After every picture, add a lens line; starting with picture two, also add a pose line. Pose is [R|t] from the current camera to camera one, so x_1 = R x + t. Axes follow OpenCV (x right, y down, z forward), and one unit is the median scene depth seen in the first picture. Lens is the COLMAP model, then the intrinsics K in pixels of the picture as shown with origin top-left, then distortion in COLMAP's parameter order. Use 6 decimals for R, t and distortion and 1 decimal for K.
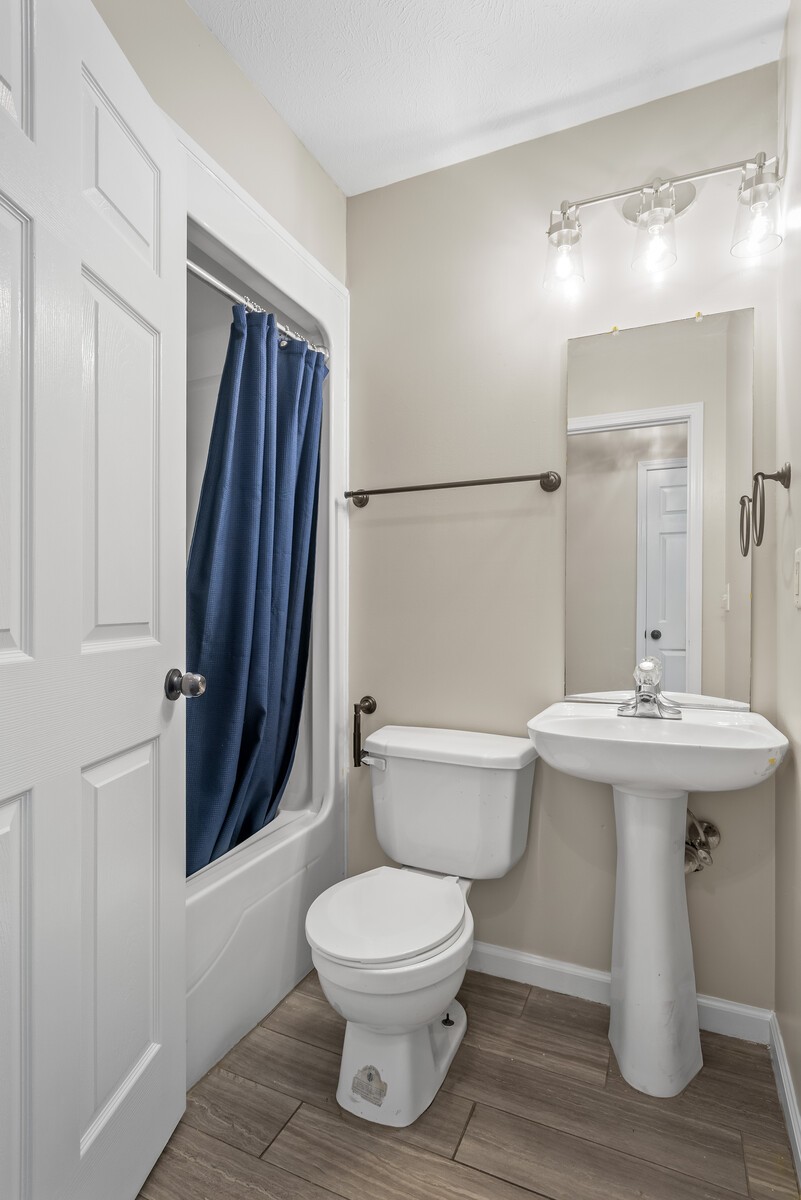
lens RADIAL K [[599.4, 0, 399.0], [0, 599.4, 607.1], [0, 0, 1]] dist [0.000353, -0.002550]
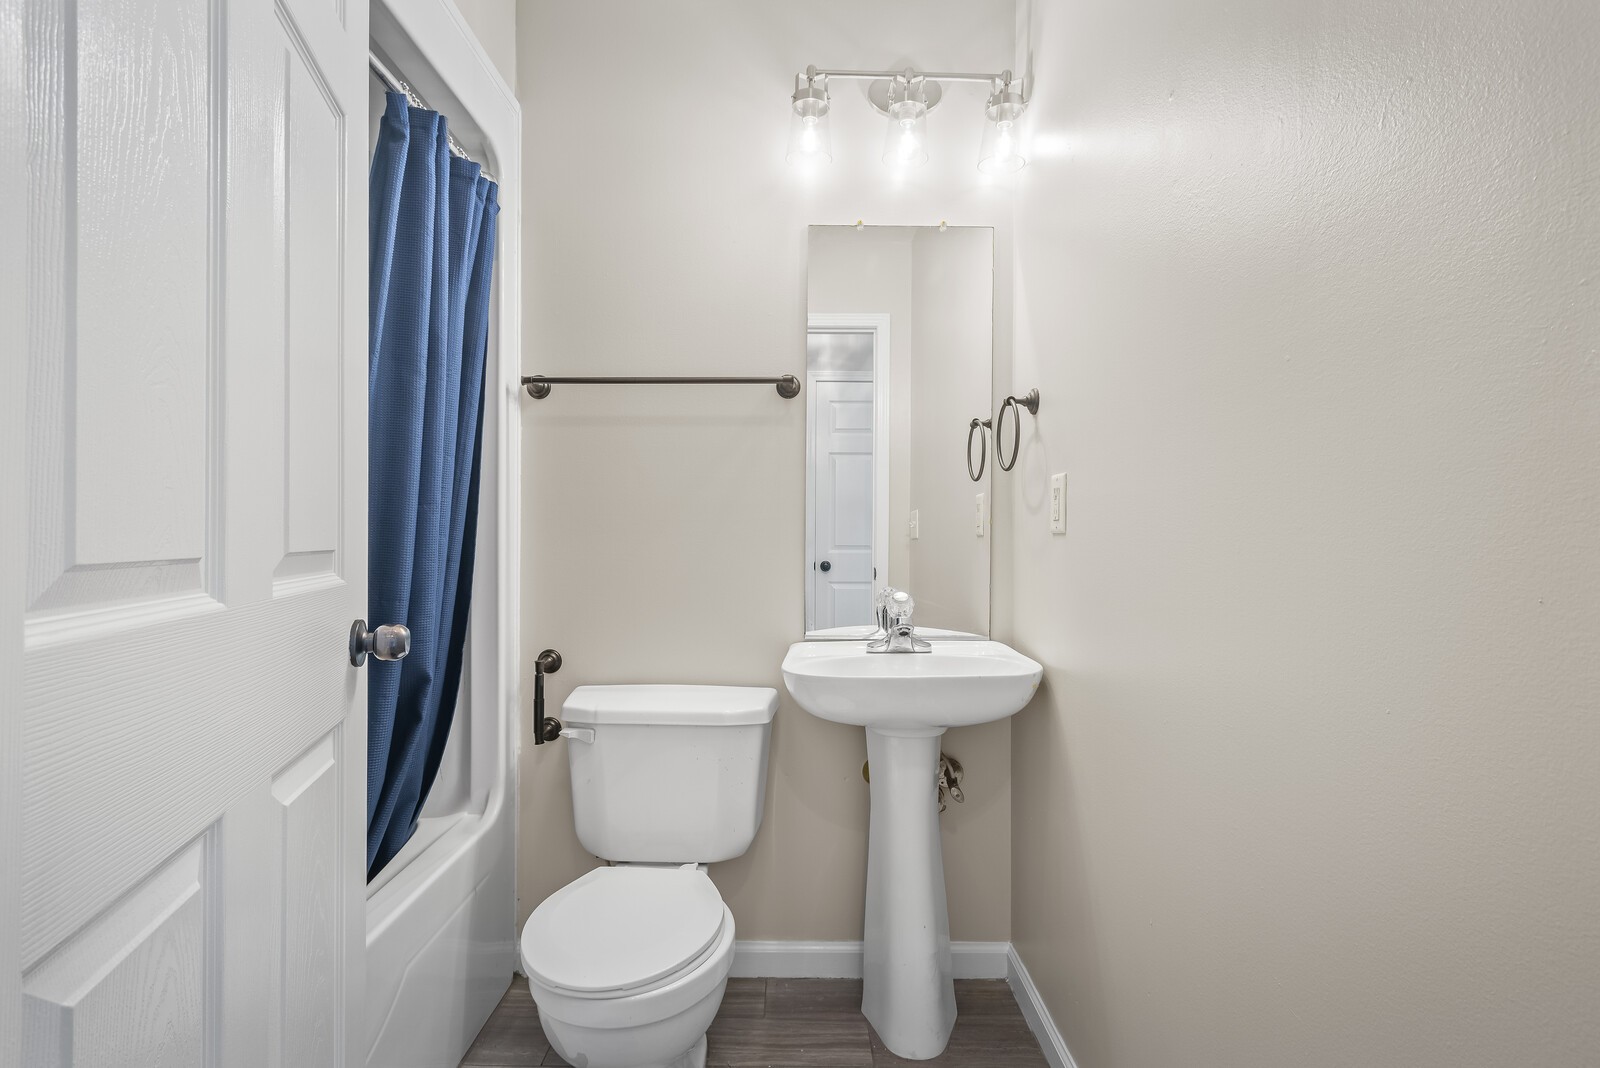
lens RADIAL K [[739.0, 0, 792.6], [0, 739.0, 536.7], [0, 0, 1]] dist [0.005678, -0.000252]
pose [[0.911893, 0.003265, 0.410416, -0.195559], [-0.003936, 0.999992, 0.000789, 0.005619], [-0.410410, -0.002335, 0.911898, 0.031156]]
